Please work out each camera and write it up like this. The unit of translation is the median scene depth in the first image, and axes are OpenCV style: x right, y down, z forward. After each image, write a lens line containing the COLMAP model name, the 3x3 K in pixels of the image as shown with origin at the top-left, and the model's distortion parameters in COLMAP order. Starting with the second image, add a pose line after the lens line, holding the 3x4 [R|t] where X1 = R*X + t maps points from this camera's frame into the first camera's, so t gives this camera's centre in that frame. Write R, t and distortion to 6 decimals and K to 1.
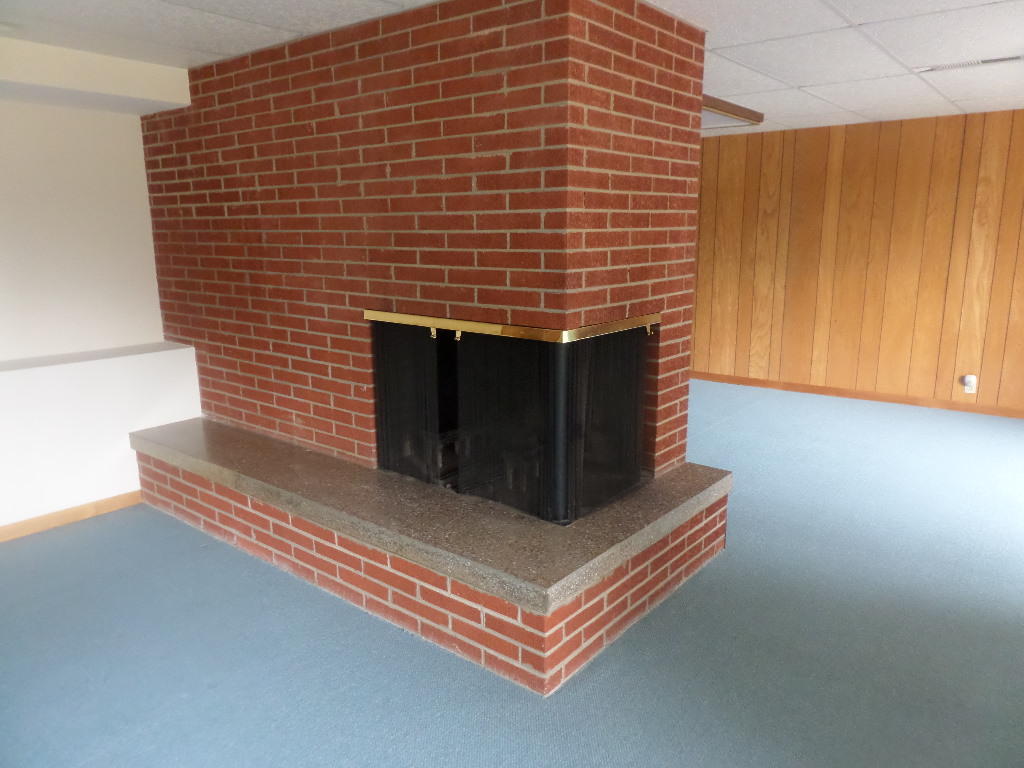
lens RADIAL K [[727.9, 0, 514.3], [0, 727.9, 388.1], [0, 0, 1]] dist [-0.006289, 0.006829]
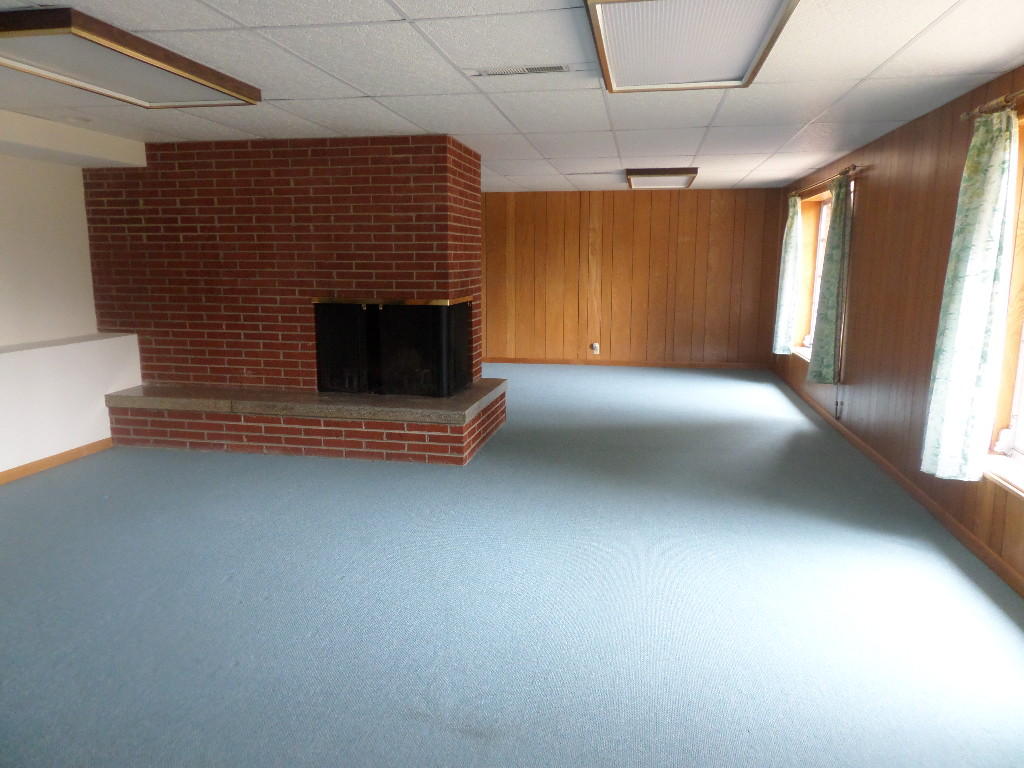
lens RADIAL K [[727.9, 0, 511.6], [0, 727.9, 383.0], [0, 0, 1]] dist [-0.006289, 0.006829]
pose [[0.885714, -0.069837, 0.458948, -0.584471], [0.092332, 0.995370, -0.026725, 0.182225], [-0.454957, 0.066047, 0.888061, -0.723874]]
